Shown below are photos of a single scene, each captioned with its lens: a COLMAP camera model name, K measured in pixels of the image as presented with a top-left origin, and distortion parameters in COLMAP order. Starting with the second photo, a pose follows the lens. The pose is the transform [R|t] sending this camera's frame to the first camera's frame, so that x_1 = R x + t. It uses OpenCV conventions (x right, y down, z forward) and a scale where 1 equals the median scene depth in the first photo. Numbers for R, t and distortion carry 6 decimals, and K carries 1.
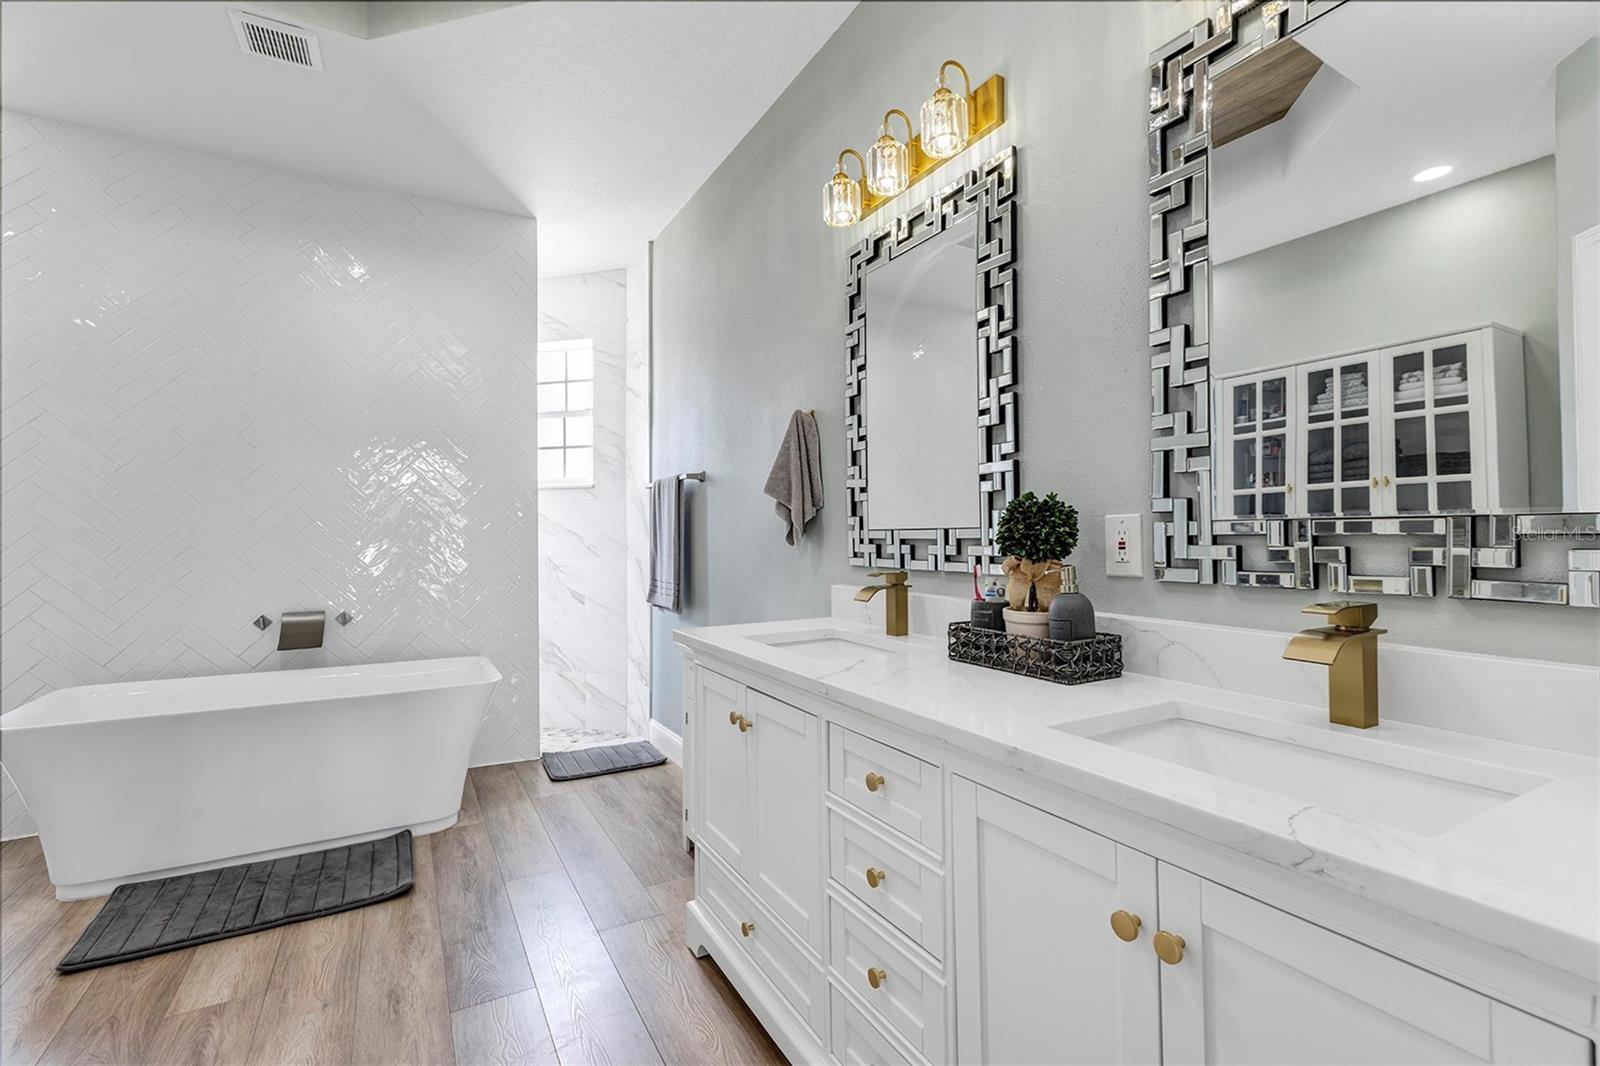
lens RADIAL K [[706.7, 0, 798.5], [0, 706.7, 528.6], [0, 0, 1]] dist [0.005101, -0.000140]
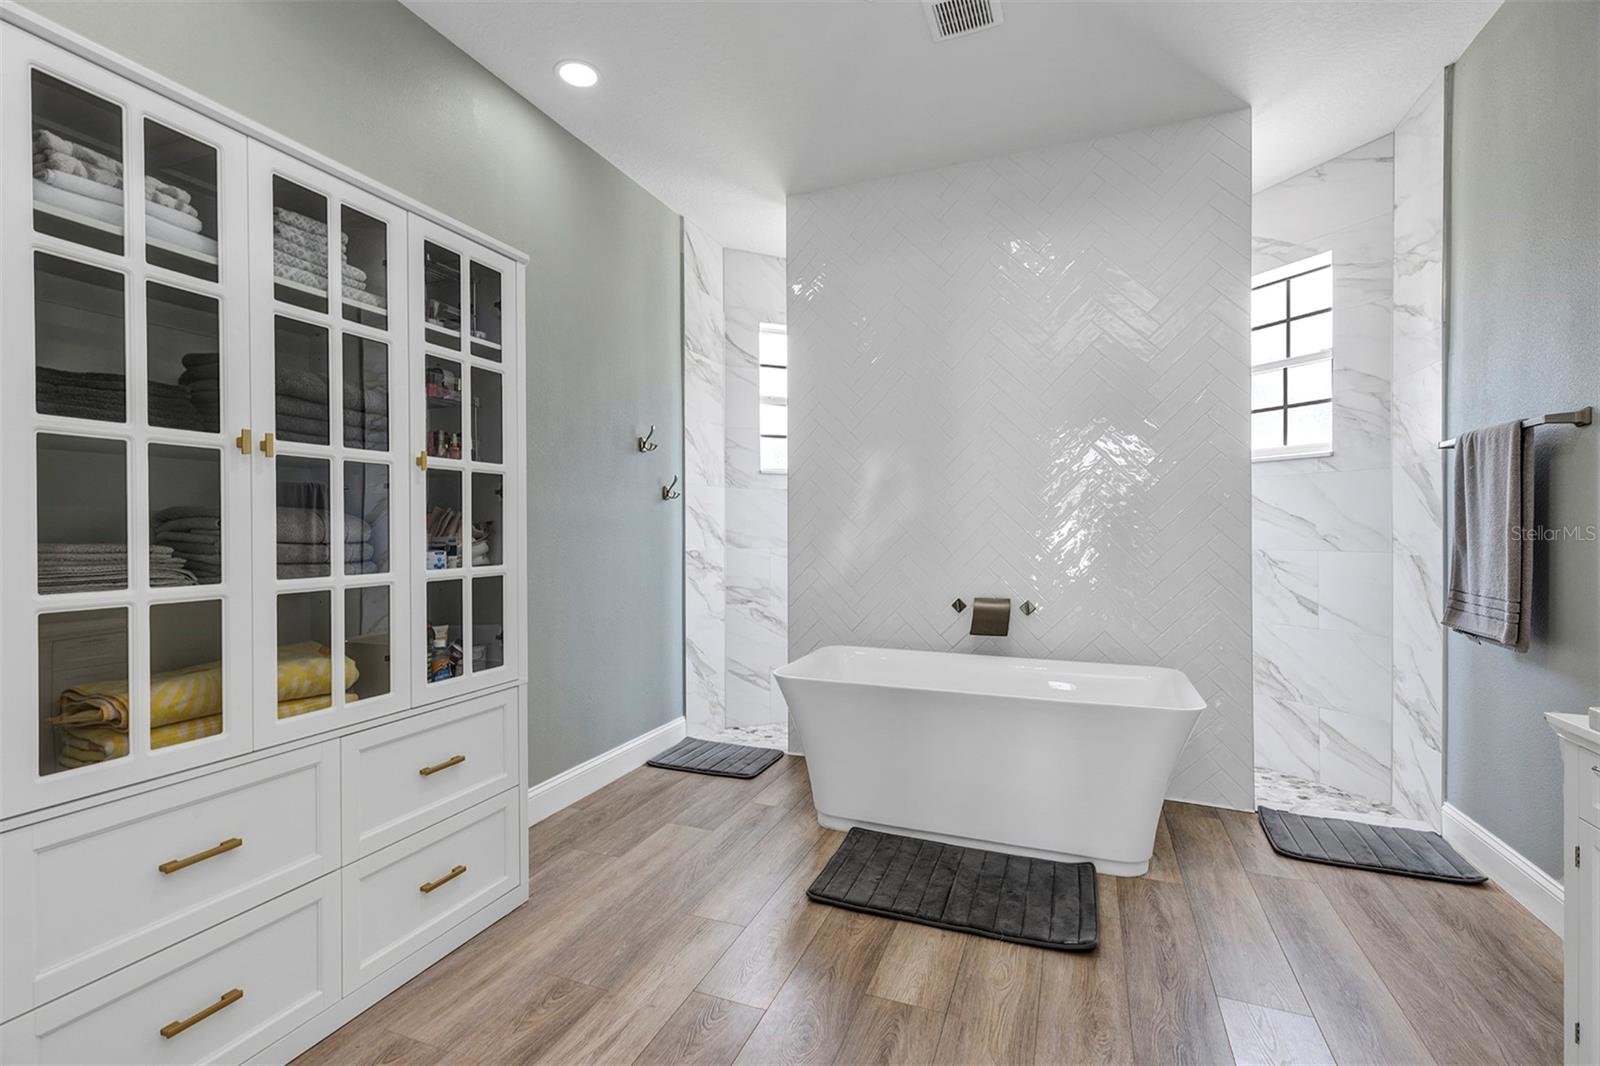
lens RADIAL K [[715.7, 0, 793.2], [0, 715.7, 531.3], [0, 0, 1]] dist [0.012618, -0.000637]
pose [[0.621868, 0.007892, -0.783083, -0.082977], [0.009023, 0.999811, 0.017242, 0.002431], [0.783070, -0.017788, 0.621679, 0.157069]]
